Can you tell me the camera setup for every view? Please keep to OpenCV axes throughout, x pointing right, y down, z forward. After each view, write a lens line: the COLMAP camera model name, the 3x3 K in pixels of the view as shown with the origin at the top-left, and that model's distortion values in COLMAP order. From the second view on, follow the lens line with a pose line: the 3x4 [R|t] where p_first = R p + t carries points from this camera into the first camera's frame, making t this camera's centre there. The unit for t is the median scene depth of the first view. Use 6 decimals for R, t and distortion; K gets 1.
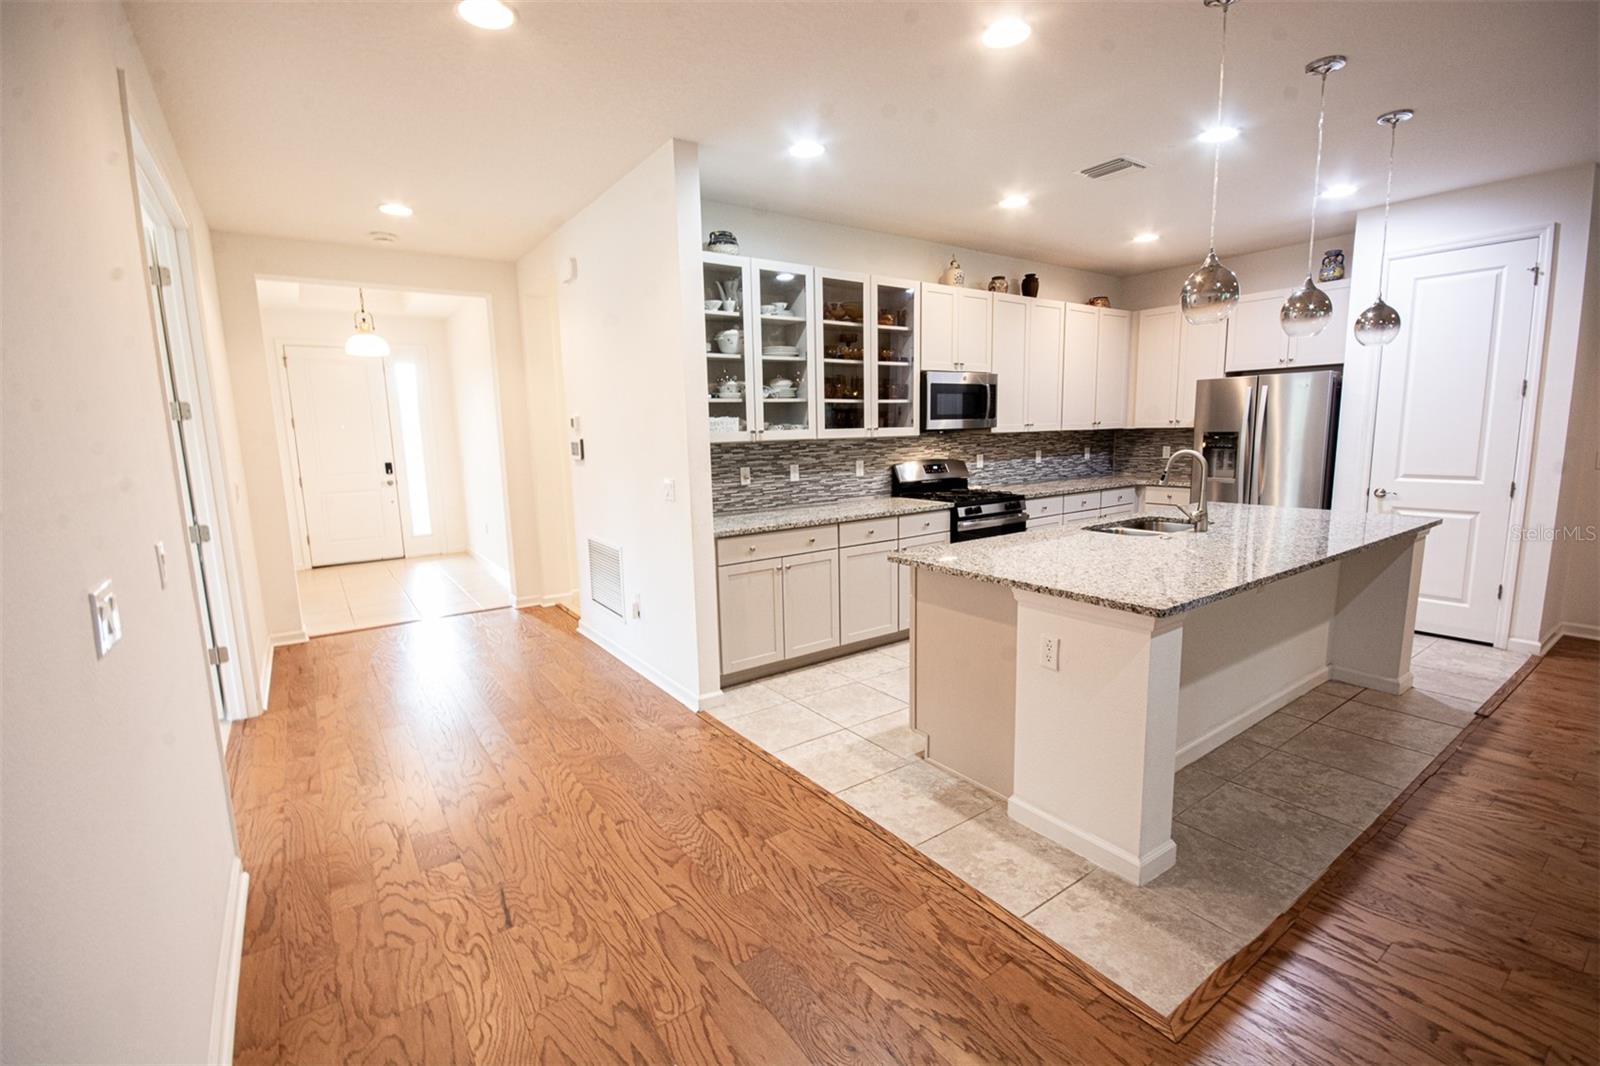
lens RADIAL K [[696.8, 0, 806.2], [0, 696.8, 533.8], [0, 0, 1]] dist [-0.000931, -0.006519]
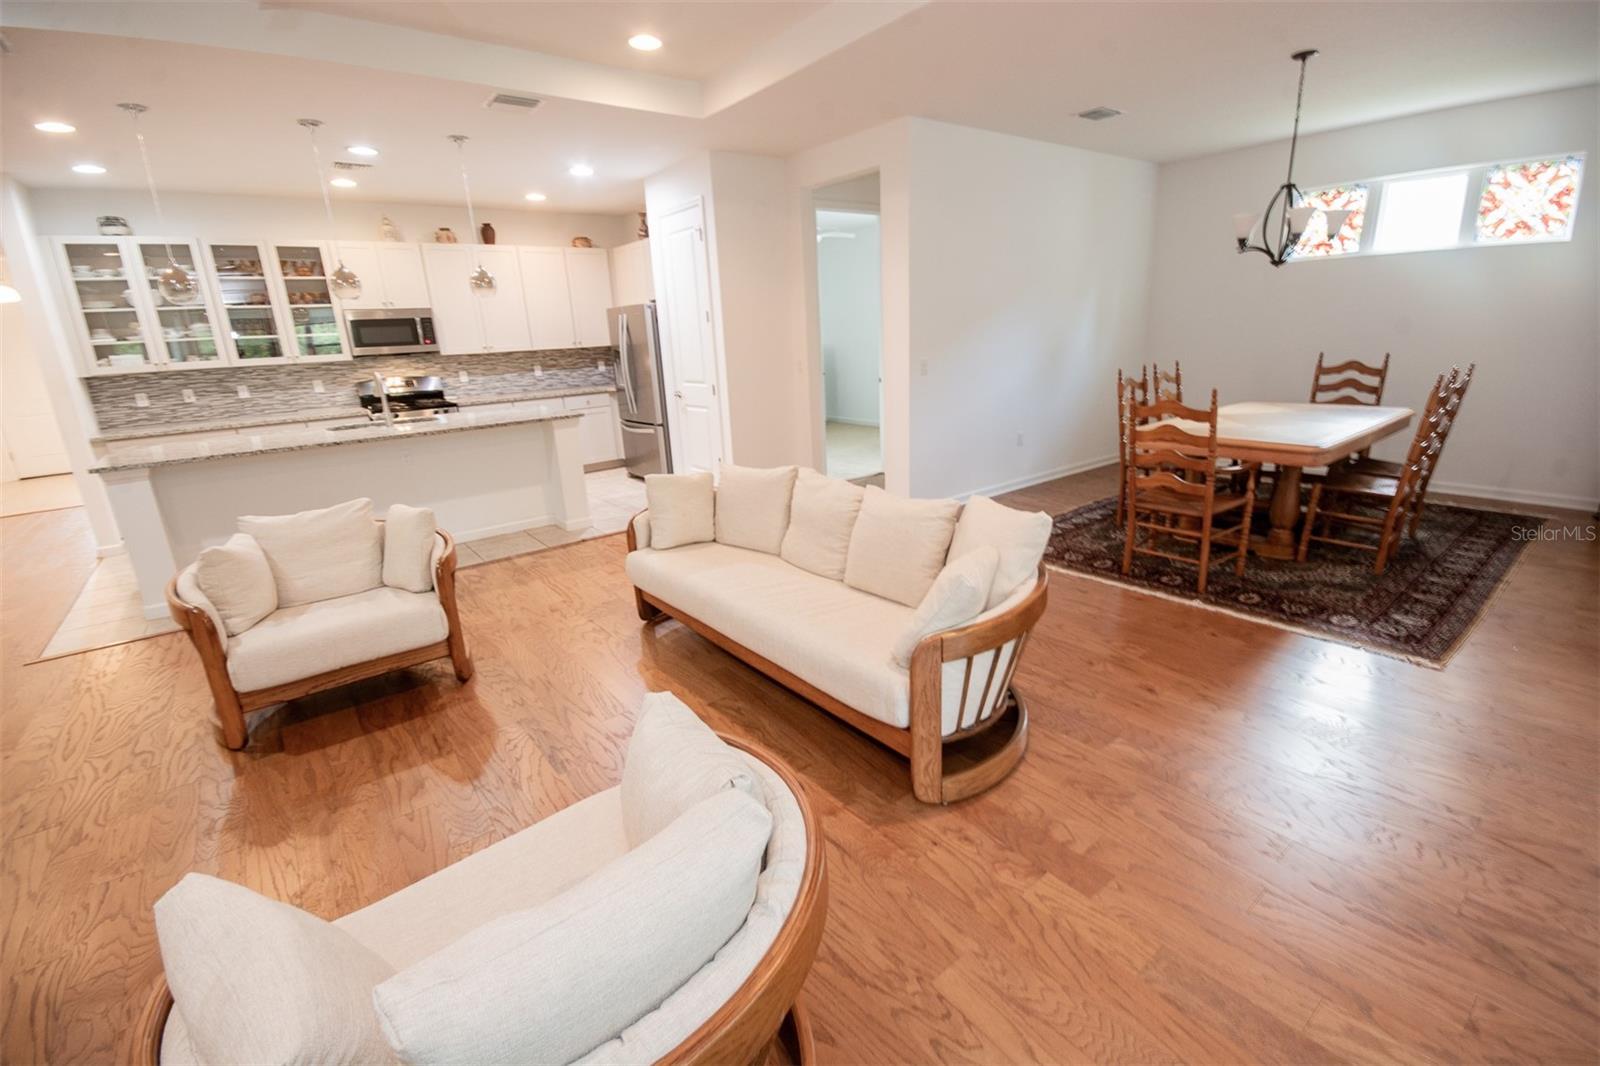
lens RADIAL K [[696.8, 0, 811.5], [0, 696.8, 535.8], [0, 0, 1]] dist [-0.000931, -0.006519]
pose [[0.998669, -0.034247, 0.038578, 1.213614], [0.028689, 0.990238, 0.136400, 0.043602], [-0.042873, -0.135111, 0.989902, -0.491782]]
